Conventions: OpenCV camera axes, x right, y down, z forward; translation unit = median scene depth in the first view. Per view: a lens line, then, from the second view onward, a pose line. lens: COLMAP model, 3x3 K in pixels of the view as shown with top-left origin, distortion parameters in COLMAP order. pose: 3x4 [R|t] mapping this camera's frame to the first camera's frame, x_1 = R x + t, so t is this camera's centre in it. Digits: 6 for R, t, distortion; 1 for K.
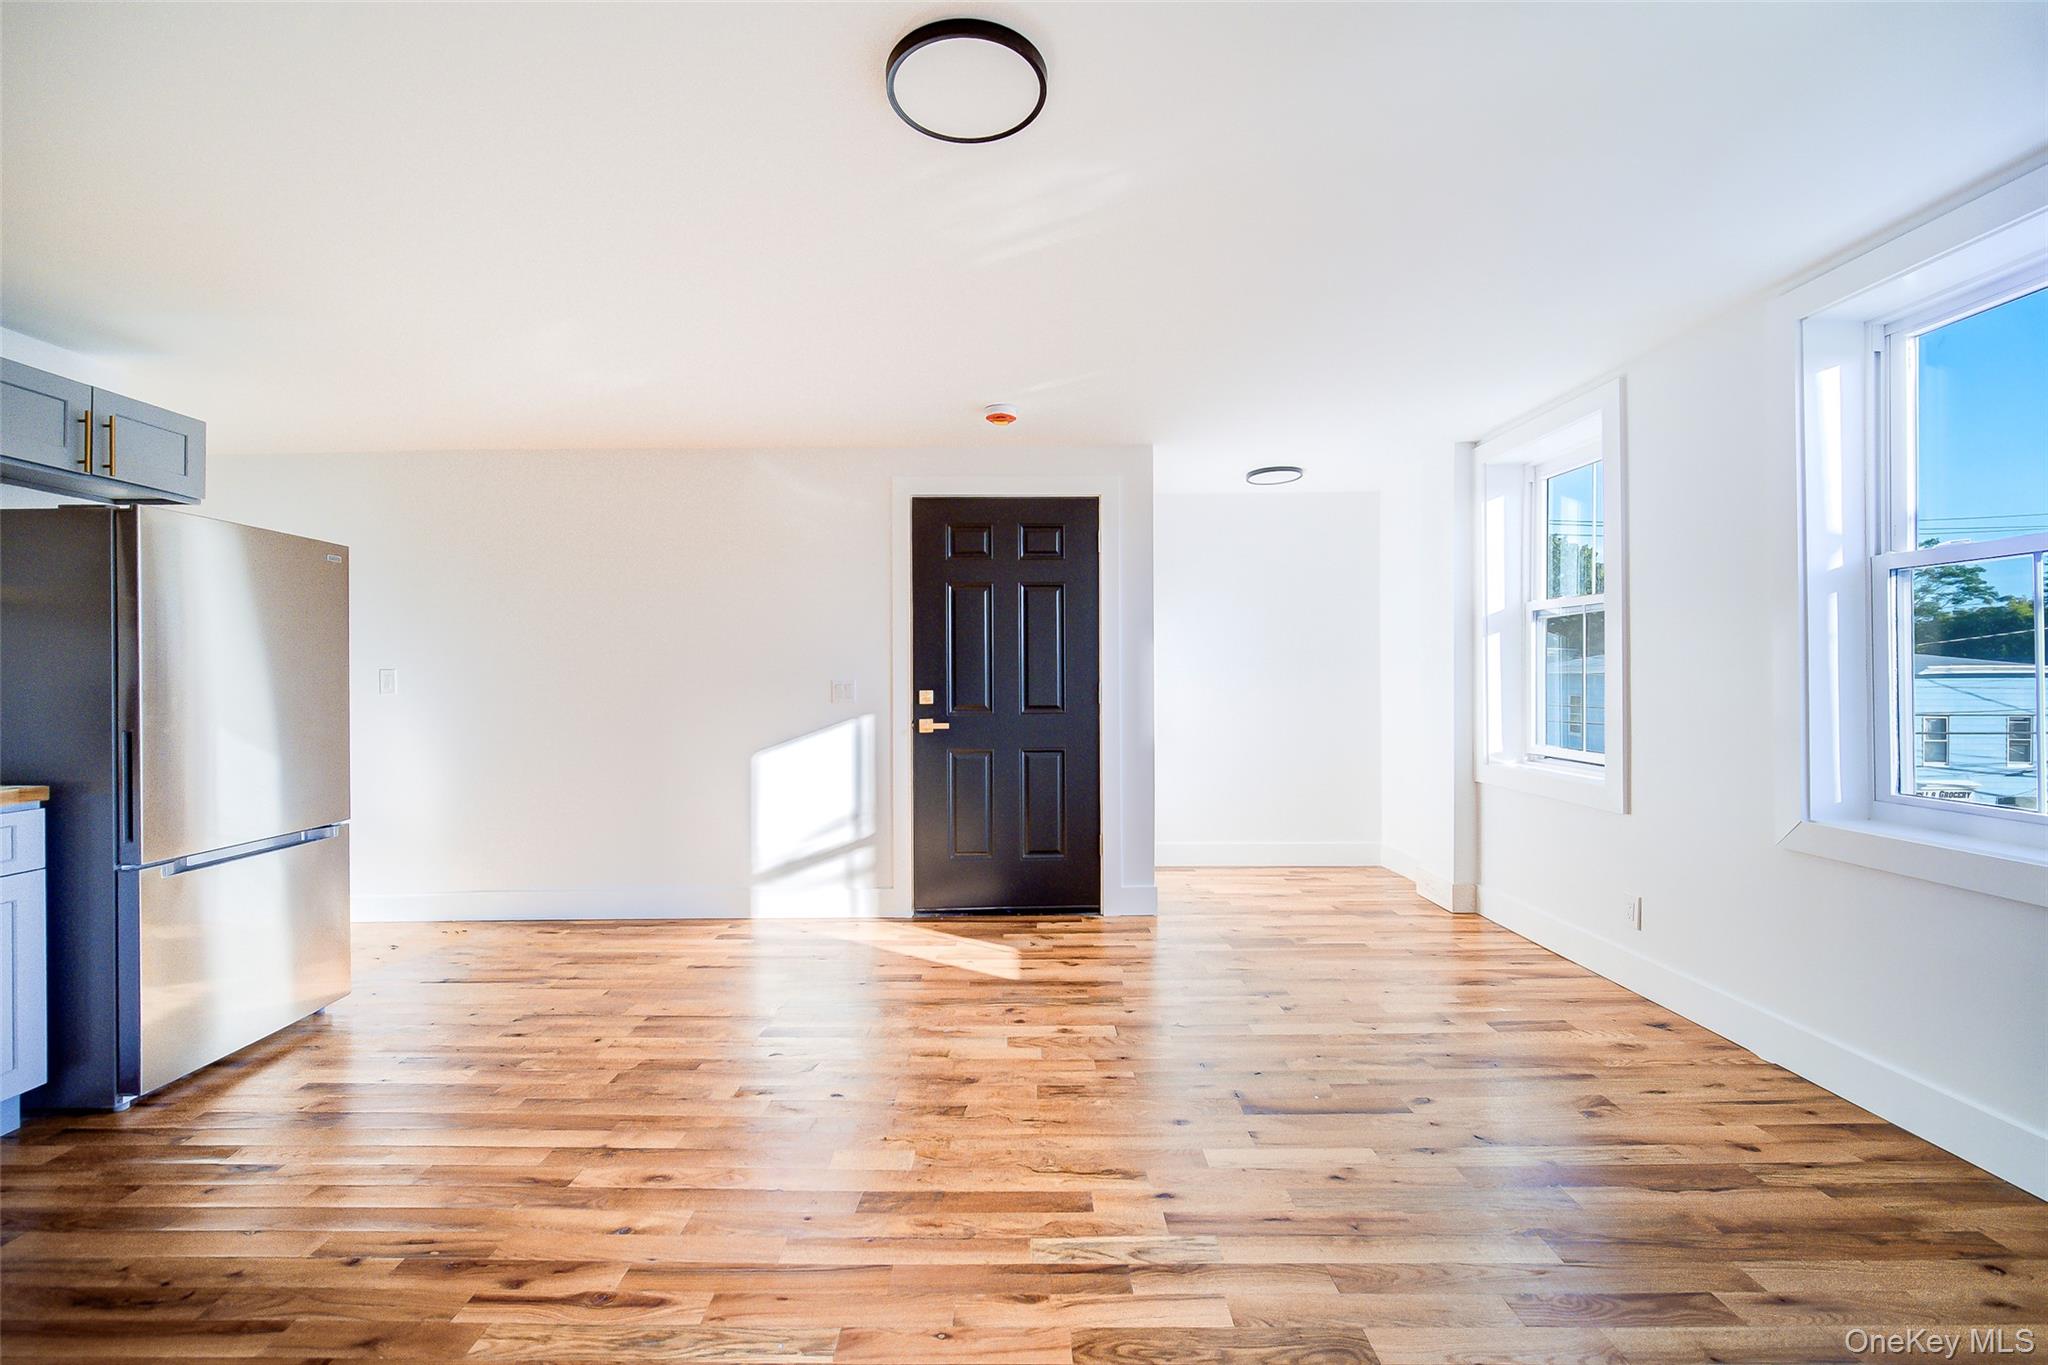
lens RADIAL K [[833.2, 0, 979.3], [0, 833.2, 684.7], [0, 0, 1]] dist [-0.003015, -0.000526]
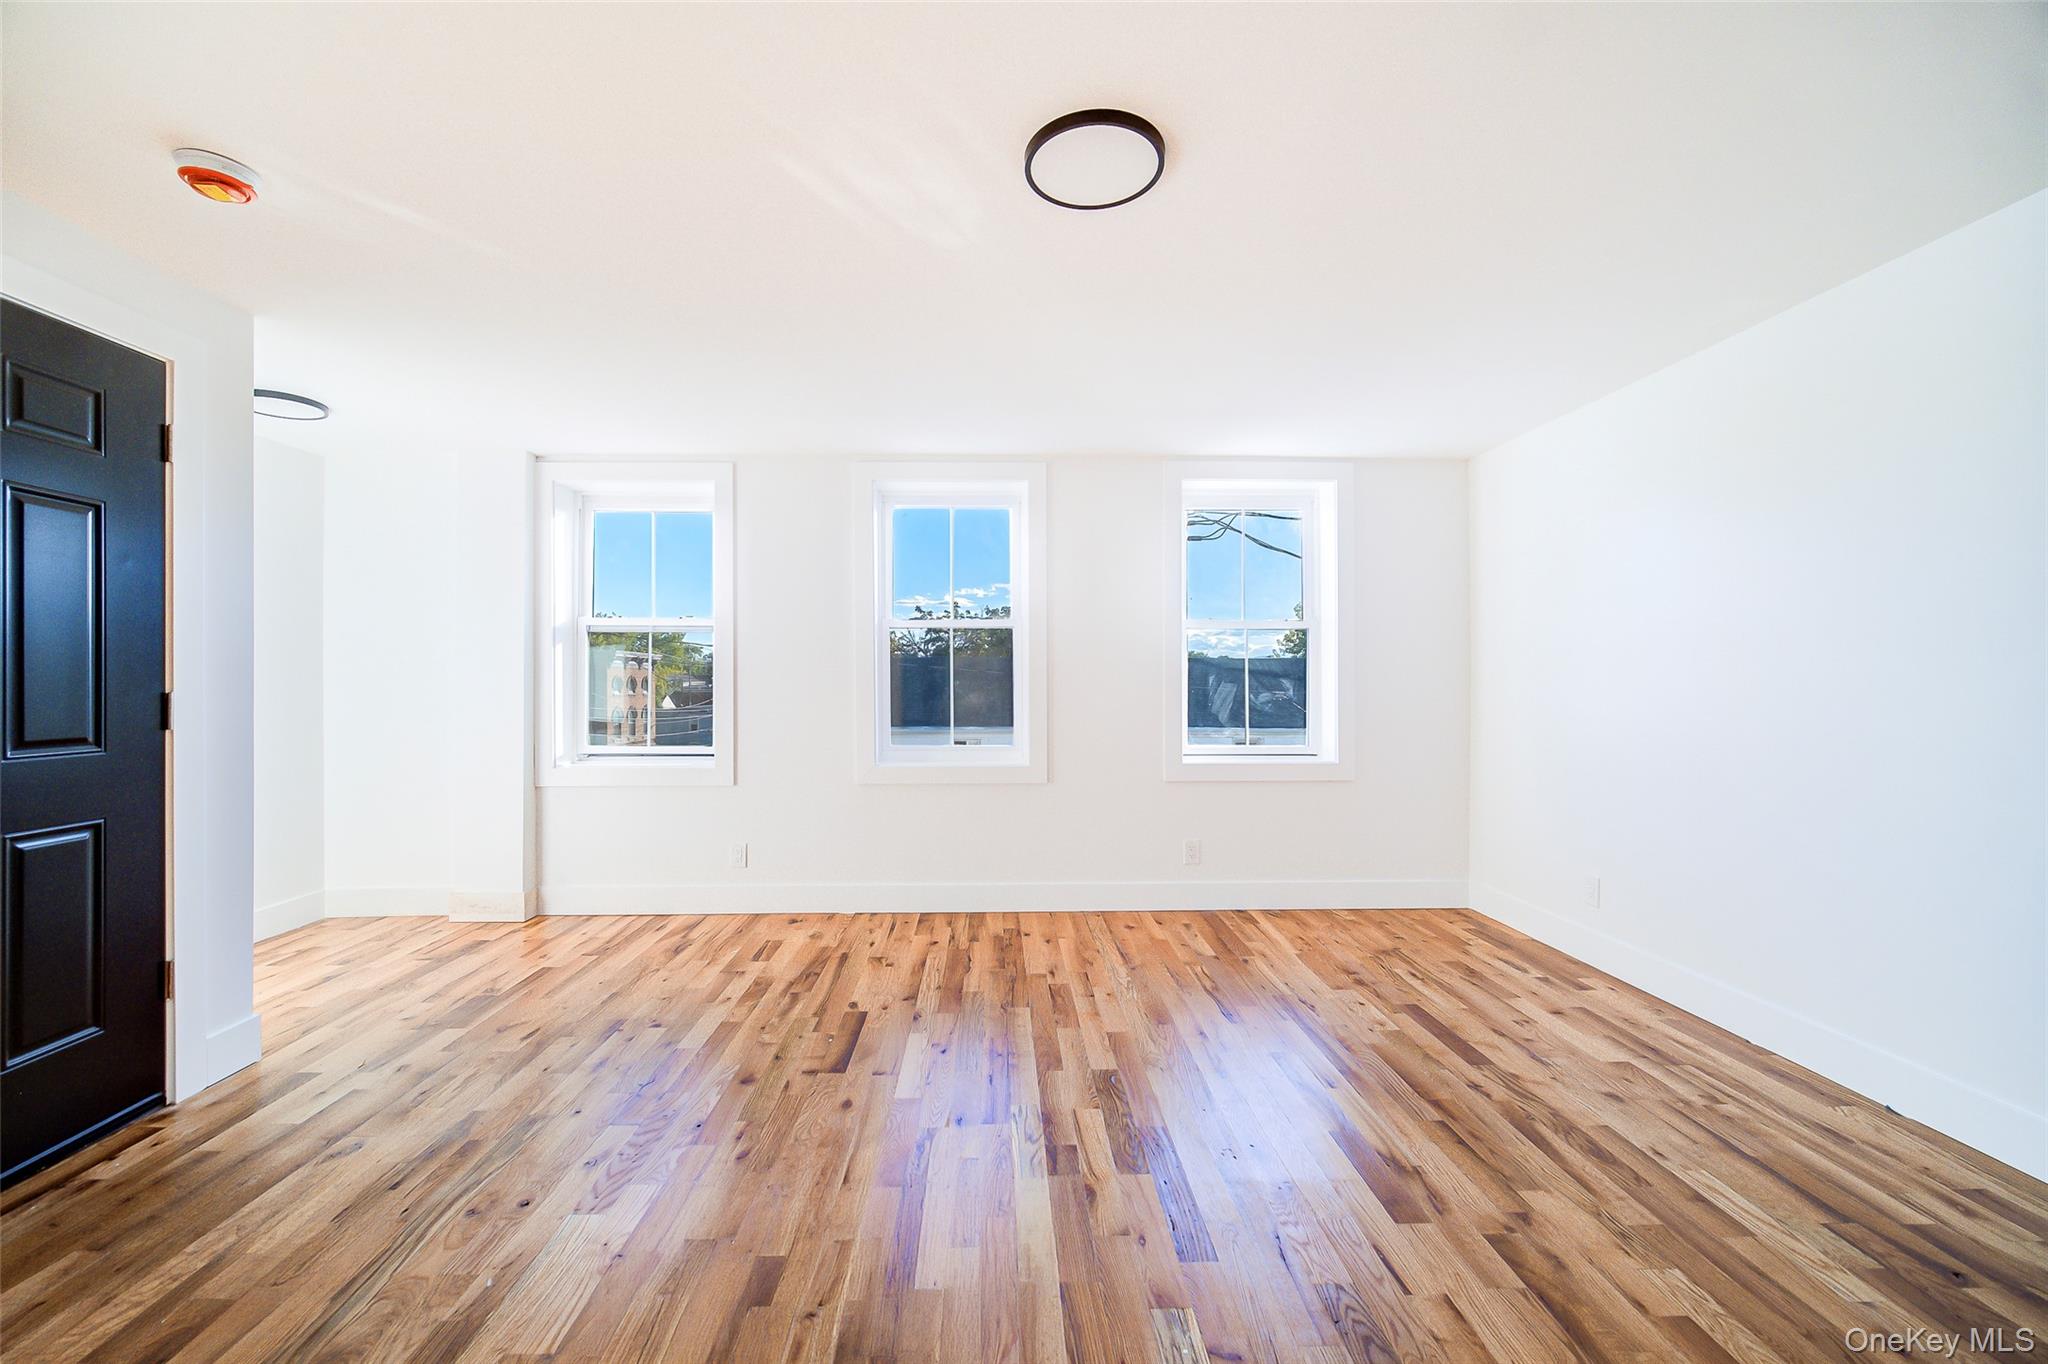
lens RADIAL K [[833.2, 0, 1013.4], [0, 833.2, 672.2], [0, 0, 1]] dist [-0.003015, -0.000526]
pose [[-0.054381, 0.014561, 0.998414, -0.558798], [0.010721, 0.999845, -0.013997, -0.004203], [-0.998463, 0.009942, -0.054528, 0.565770]]
